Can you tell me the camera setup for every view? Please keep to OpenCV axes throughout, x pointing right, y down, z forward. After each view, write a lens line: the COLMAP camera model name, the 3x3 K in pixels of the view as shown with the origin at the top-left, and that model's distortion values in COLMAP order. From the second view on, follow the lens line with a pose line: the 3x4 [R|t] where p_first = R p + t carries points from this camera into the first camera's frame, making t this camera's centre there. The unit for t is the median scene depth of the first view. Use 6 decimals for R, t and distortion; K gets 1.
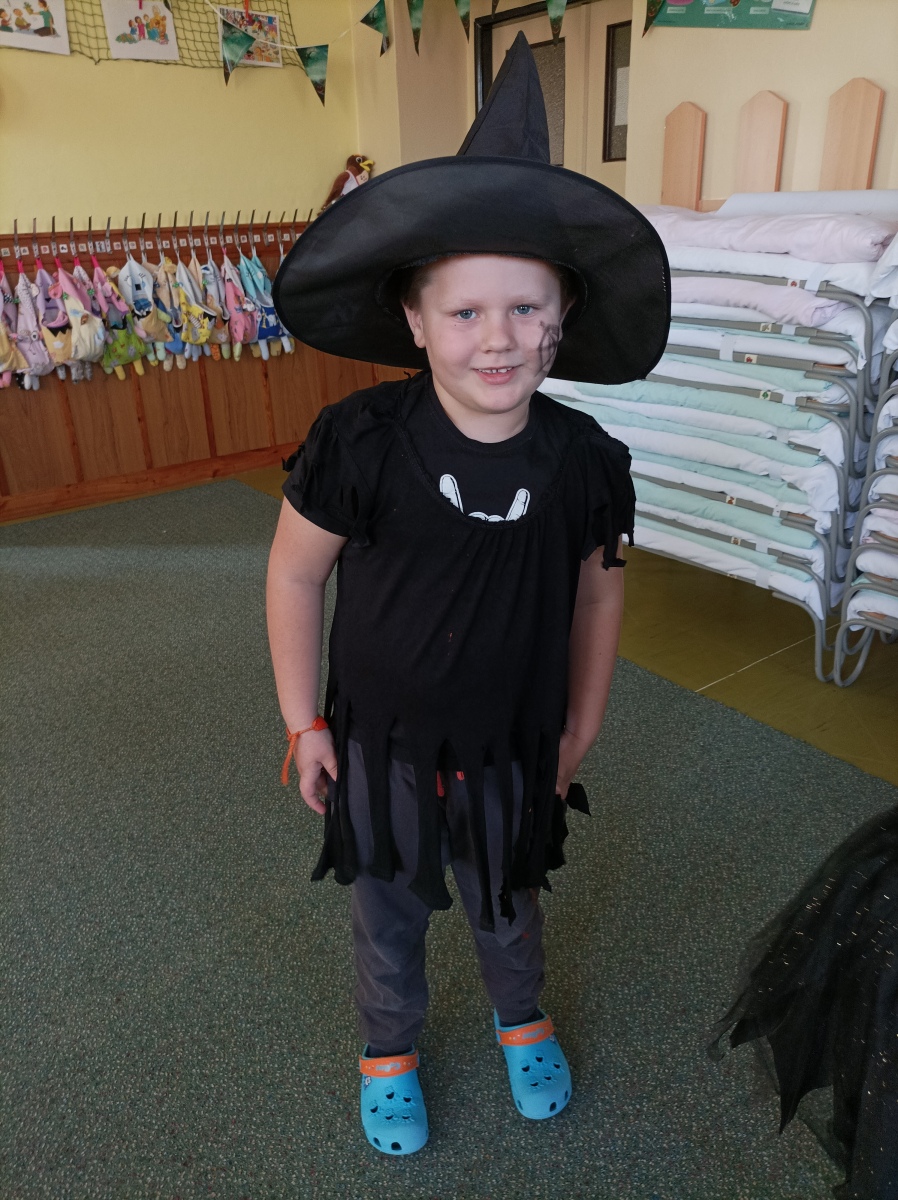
lens RADIAL K [[886.7, 0, 444.4], [0, 886.7, 597.5], [0, 0, 1]] dist [0.004257, -0.007487]
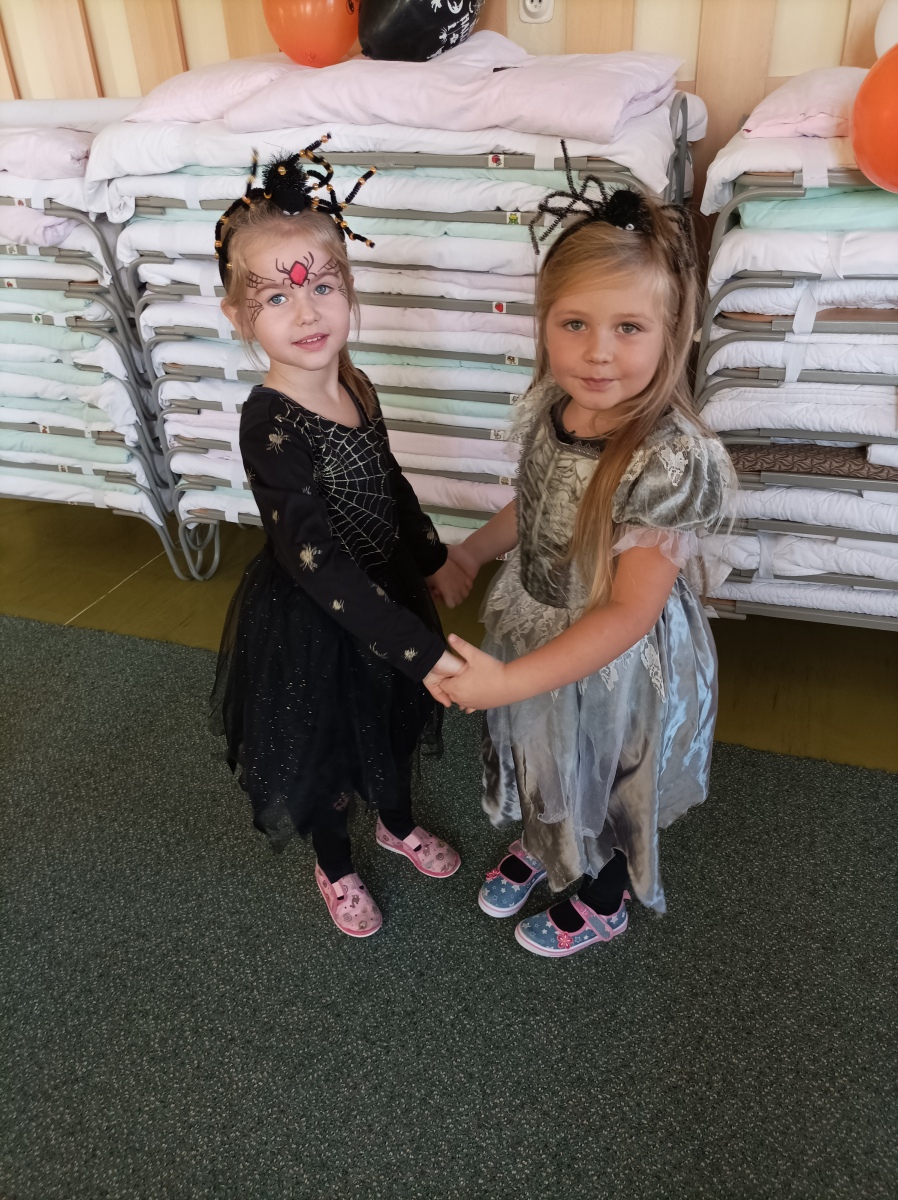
lens RADIAL K [[886.7, 0, 450.1], [0, 886.7, 598.8], [0, 0, 1]] dist [0.004257, -0.007487]
pose [[0.831722, -0.280160, 0.479321, 0.190210], [0.231020, 0.959692, 0.160067, 0.019804], [-0.504845, -0.022398, 0.862919, -0.096362]]
